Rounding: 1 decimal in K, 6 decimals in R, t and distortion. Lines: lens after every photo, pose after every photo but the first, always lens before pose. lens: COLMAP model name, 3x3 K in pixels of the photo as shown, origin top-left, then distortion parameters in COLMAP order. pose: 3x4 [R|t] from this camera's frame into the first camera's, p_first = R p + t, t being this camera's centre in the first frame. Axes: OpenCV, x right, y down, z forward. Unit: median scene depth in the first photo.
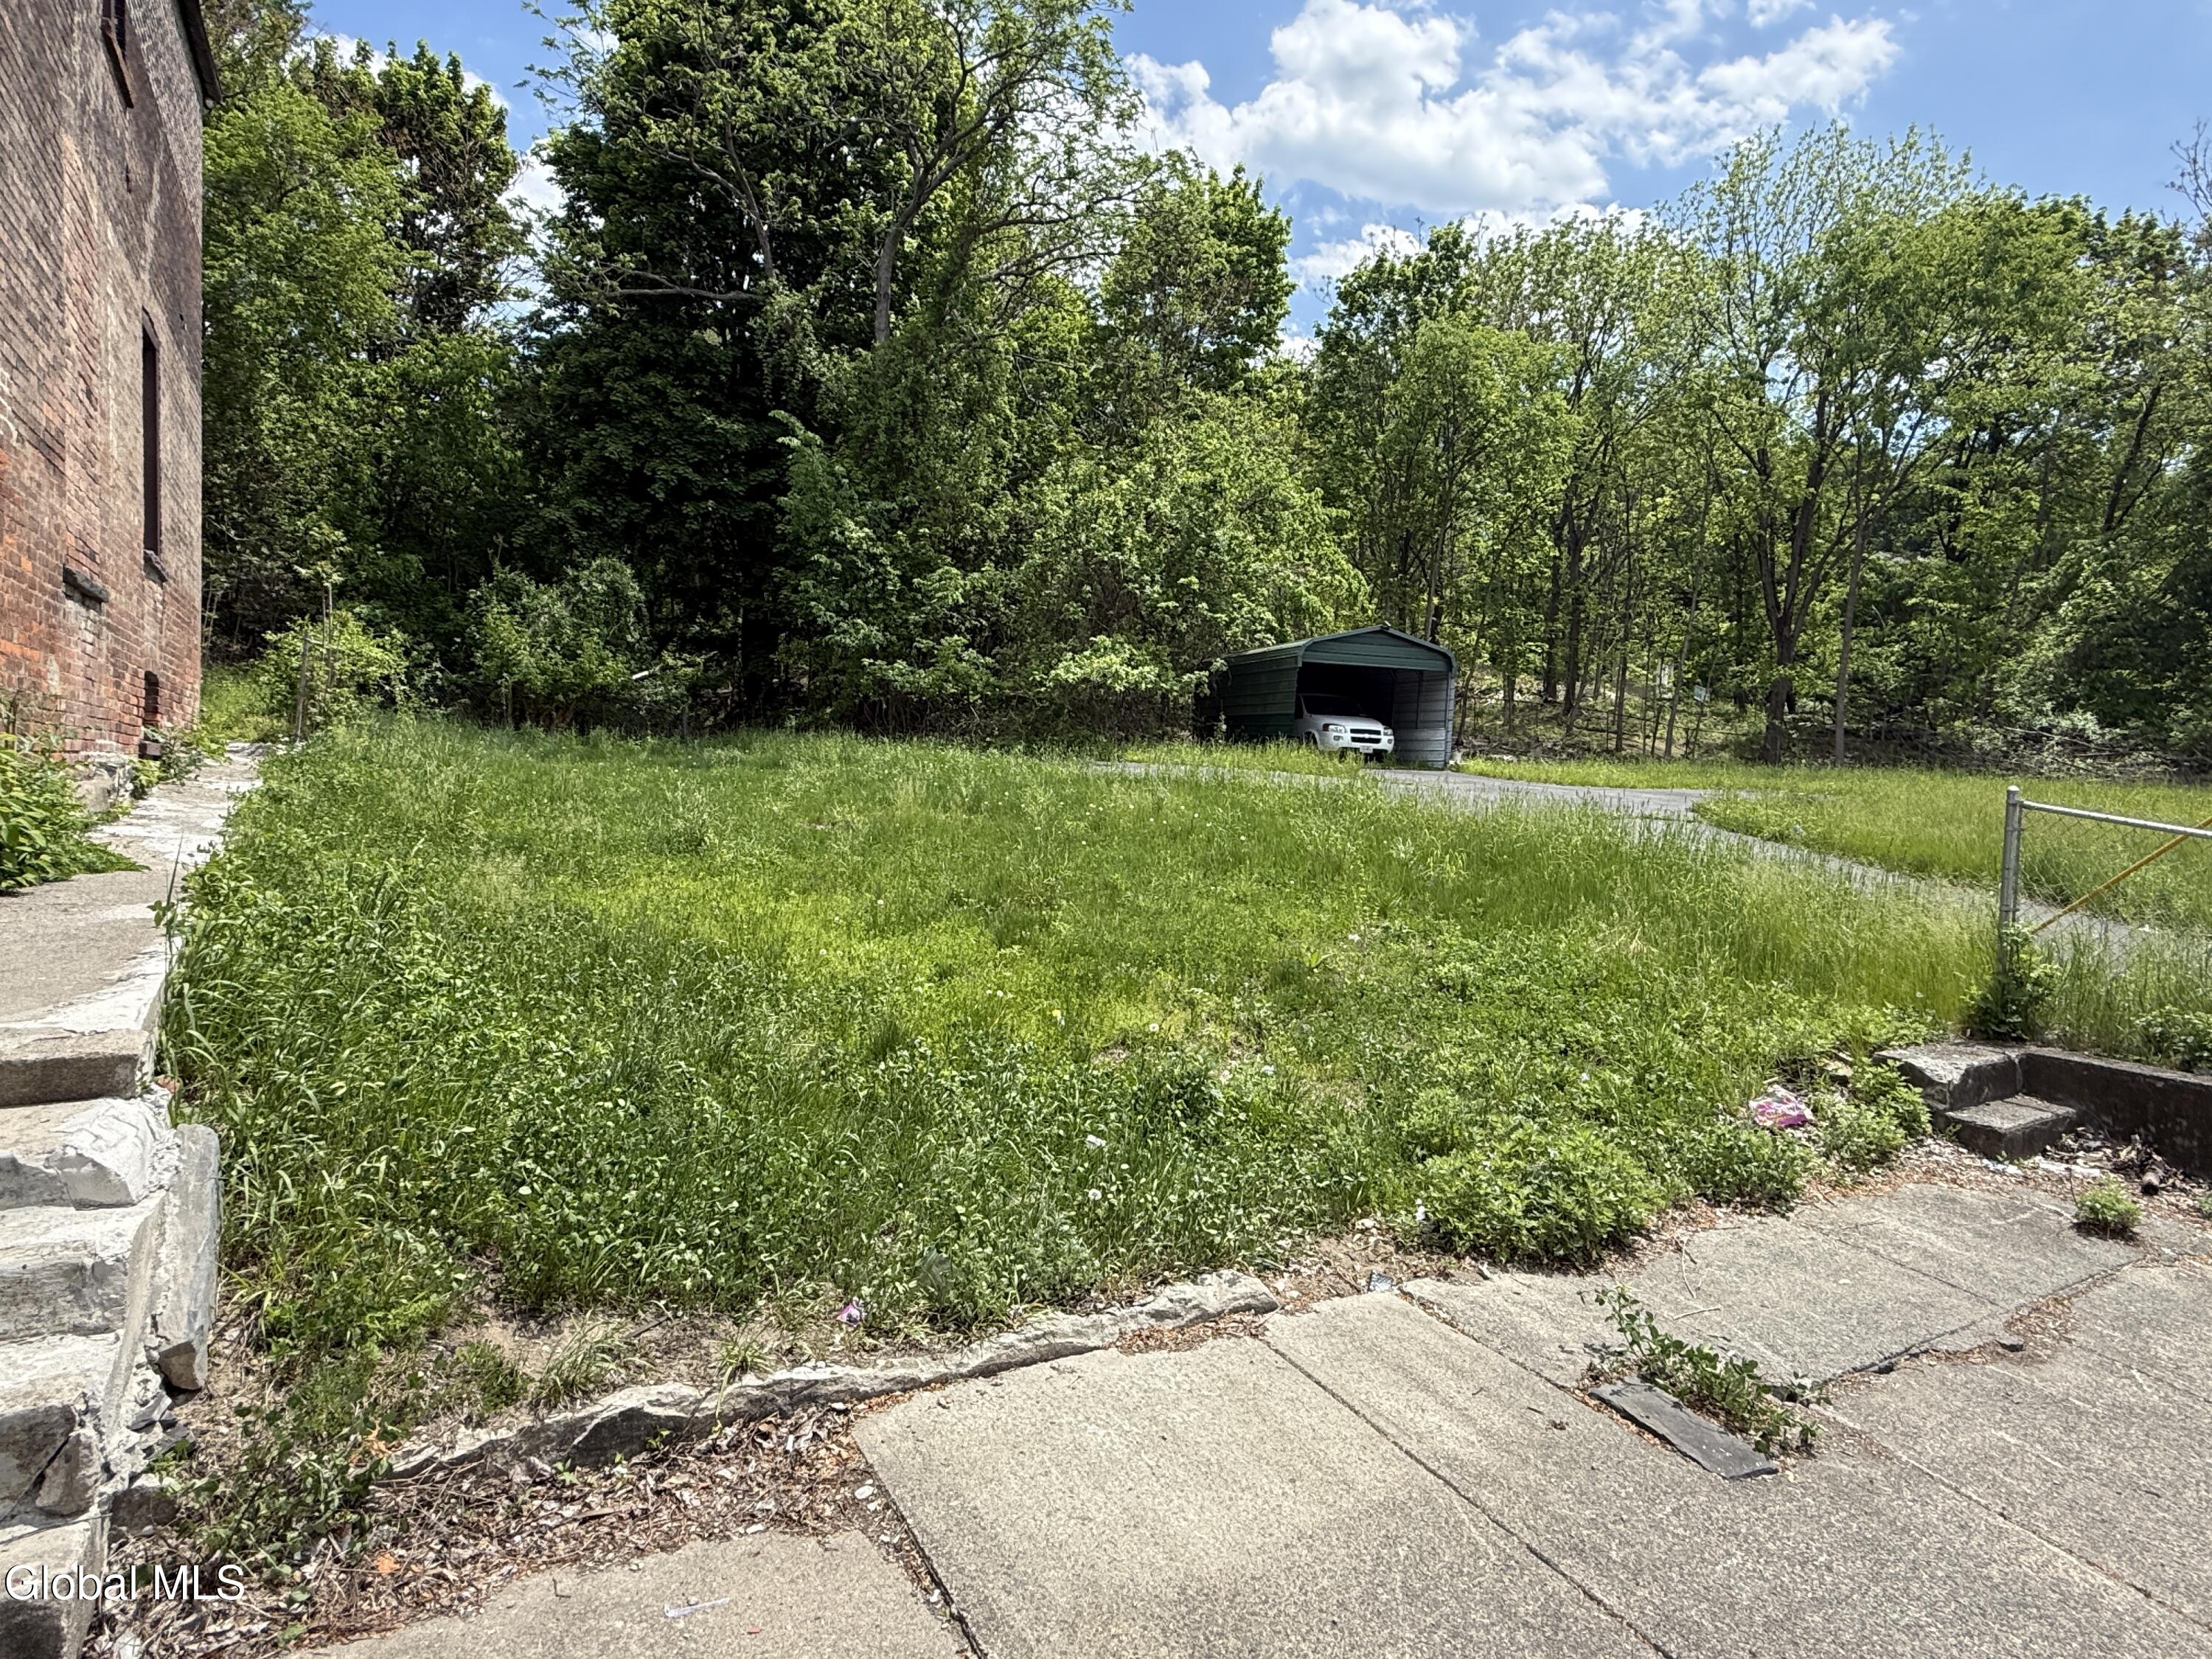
lens RADIAL K [[1210.5, 0, 1107.1], [0, 1210.5, 818.7], [0, 0, 1]] dist [0.007168, 0.000163]
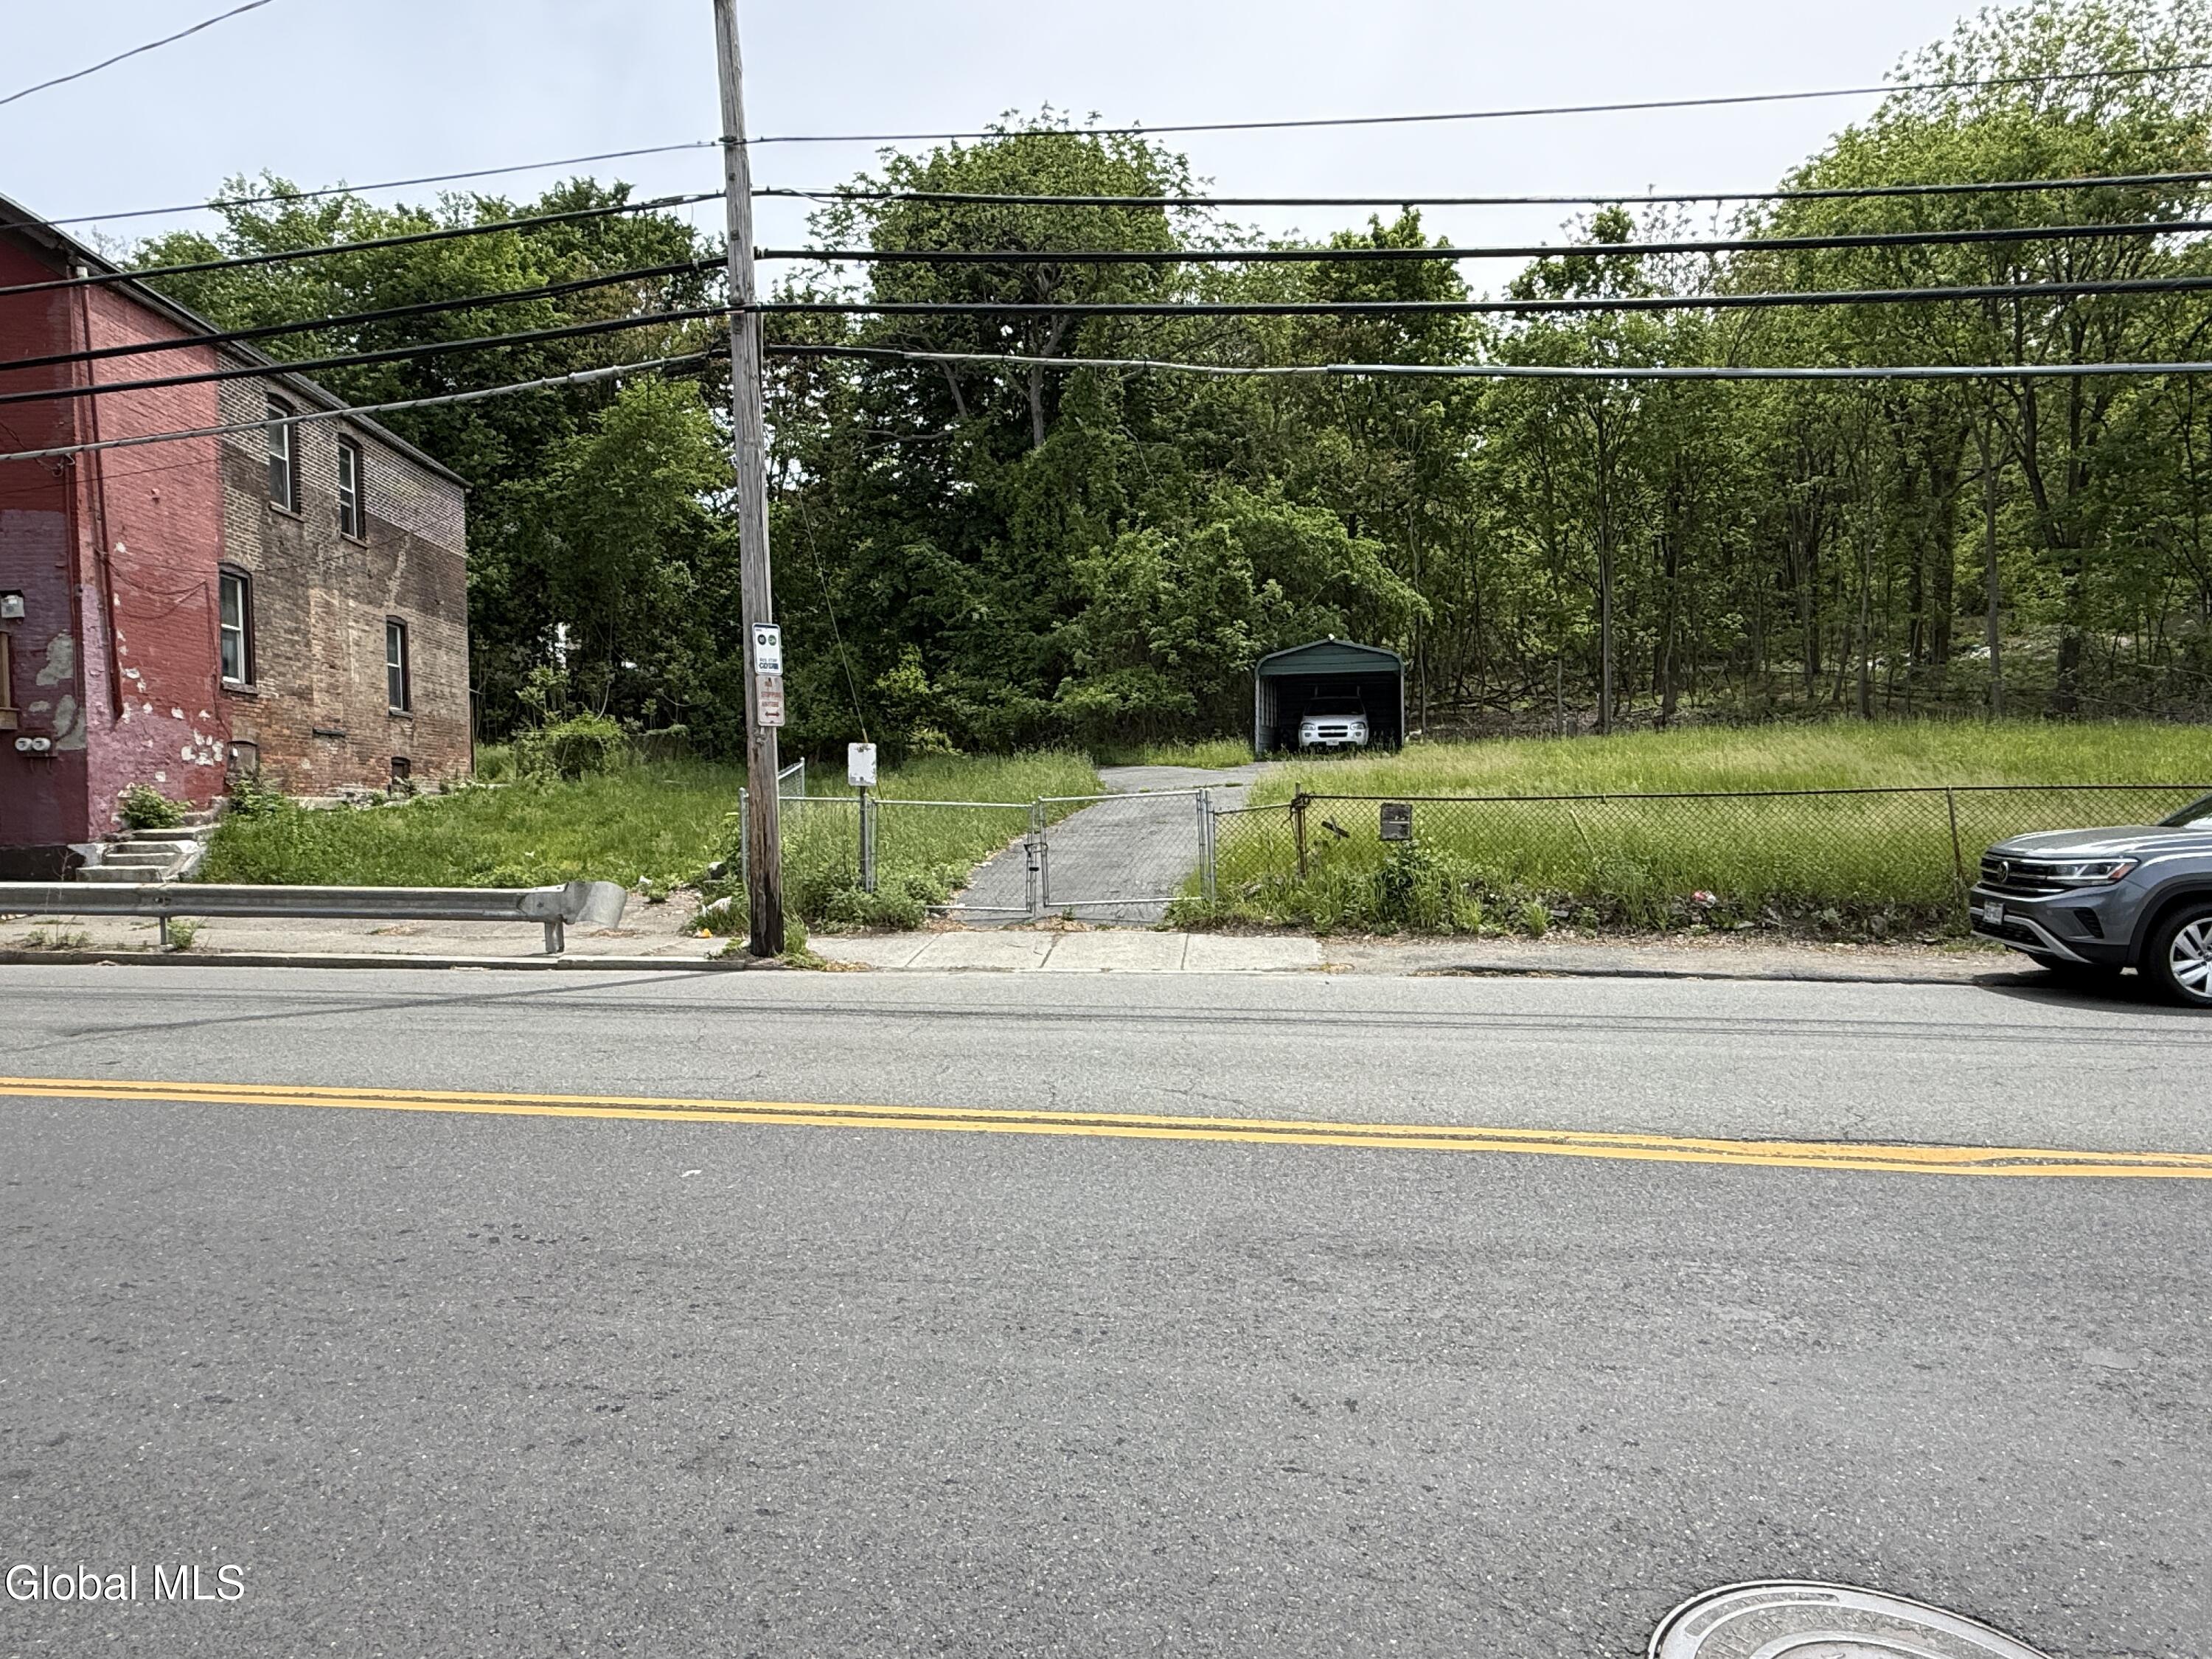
lens RADIAL K [[1371.1, 0, 1107.9], [0, 1371.1, 820.4], [0, 0, 1]] dist [0.008161, -0.000461]
pose [[0.884922, -0.045519, -0.463510, 0.632842], [0.036004, 0.998920, -0.029360, 0.049834], [0.464346, 0.009293, 0.885605, -0.284770]]
